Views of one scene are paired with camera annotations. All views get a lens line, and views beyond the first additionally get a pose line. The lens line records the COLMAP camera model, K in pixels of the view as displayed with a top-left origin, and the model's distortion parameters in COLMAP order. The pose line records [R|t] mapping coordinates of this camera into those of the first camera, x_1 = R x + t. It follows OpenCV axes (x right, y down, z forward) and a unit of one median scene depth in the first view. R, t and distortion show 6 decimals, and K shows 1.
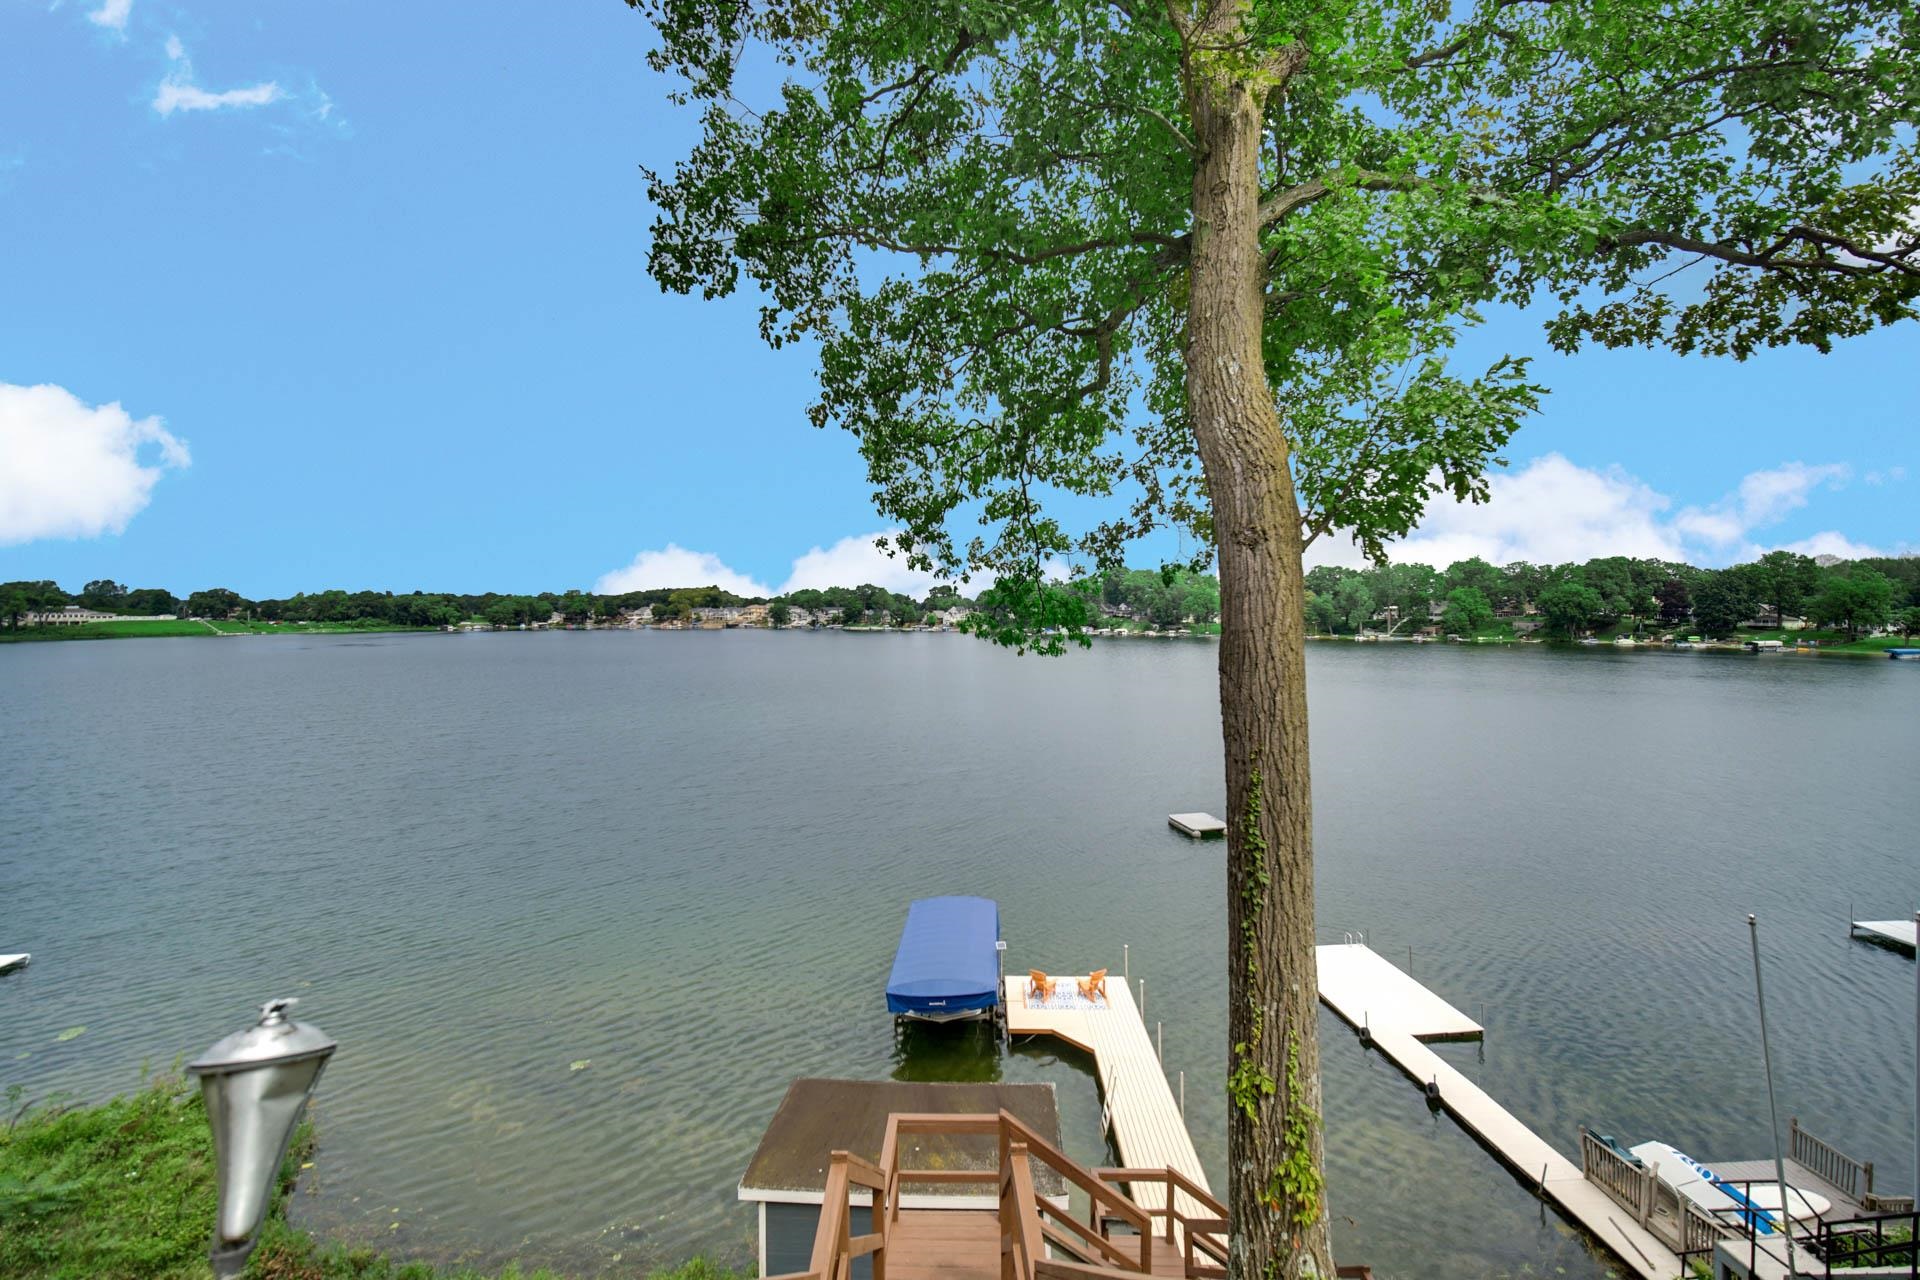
lens RADIAL K [[801.9, 0, 962.4], [0, 801.9, 630.7], [0, 0, 1]] dist [0.000574, -0.000466]
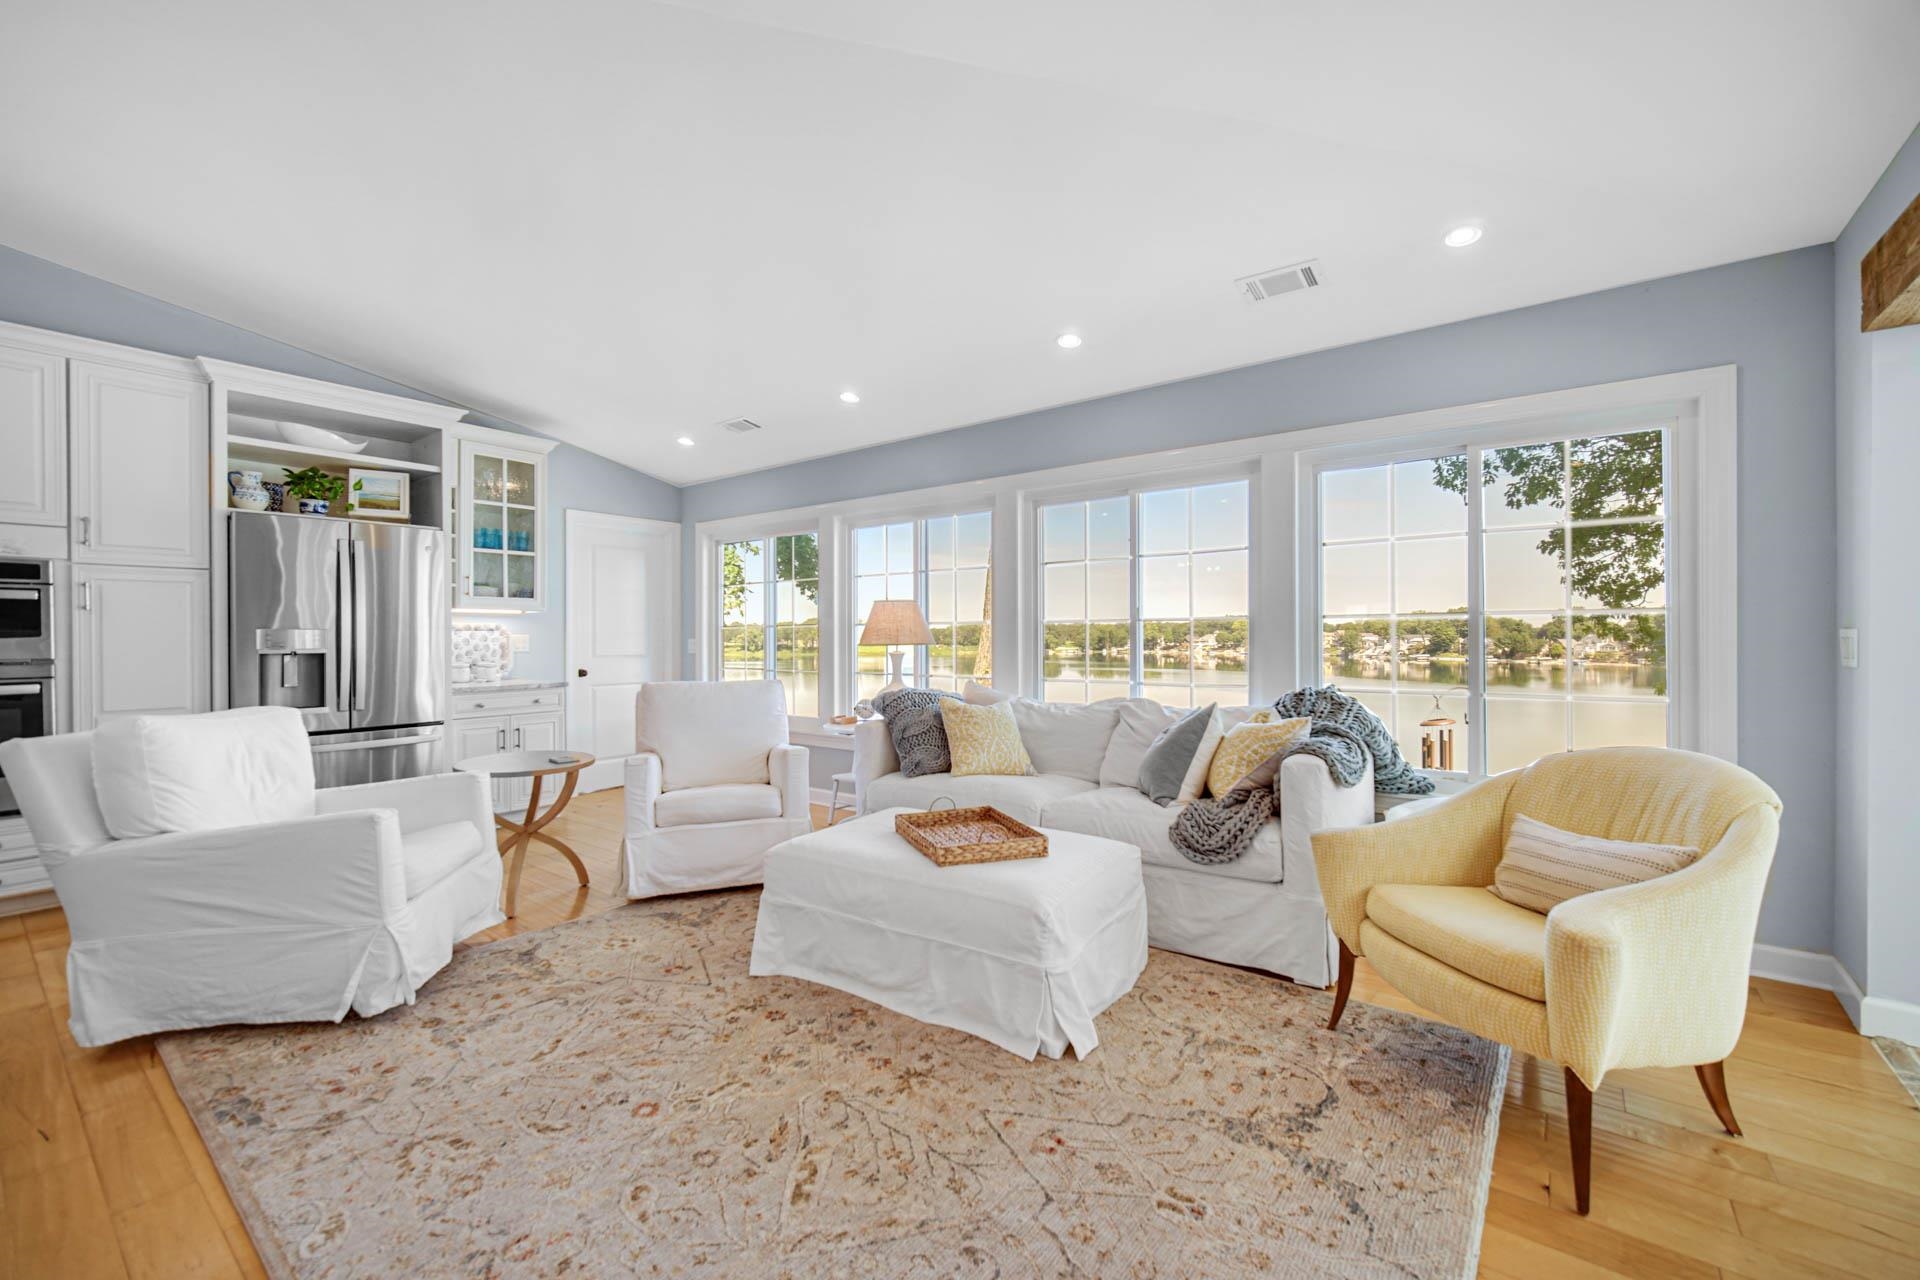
lens RADIAL K [[783.5, 0, 960.0], [0, 783.5, 640.0], [0, 0, 1]] dist [-0.000041, 0.000141]
pose [[0.772949, 0.002574, -0.634463, -0.065712], [-0.016954, 0.999718, -0.016598, -0.041998], [0.634241, 0.023586, 0.772775, -0.462321]]
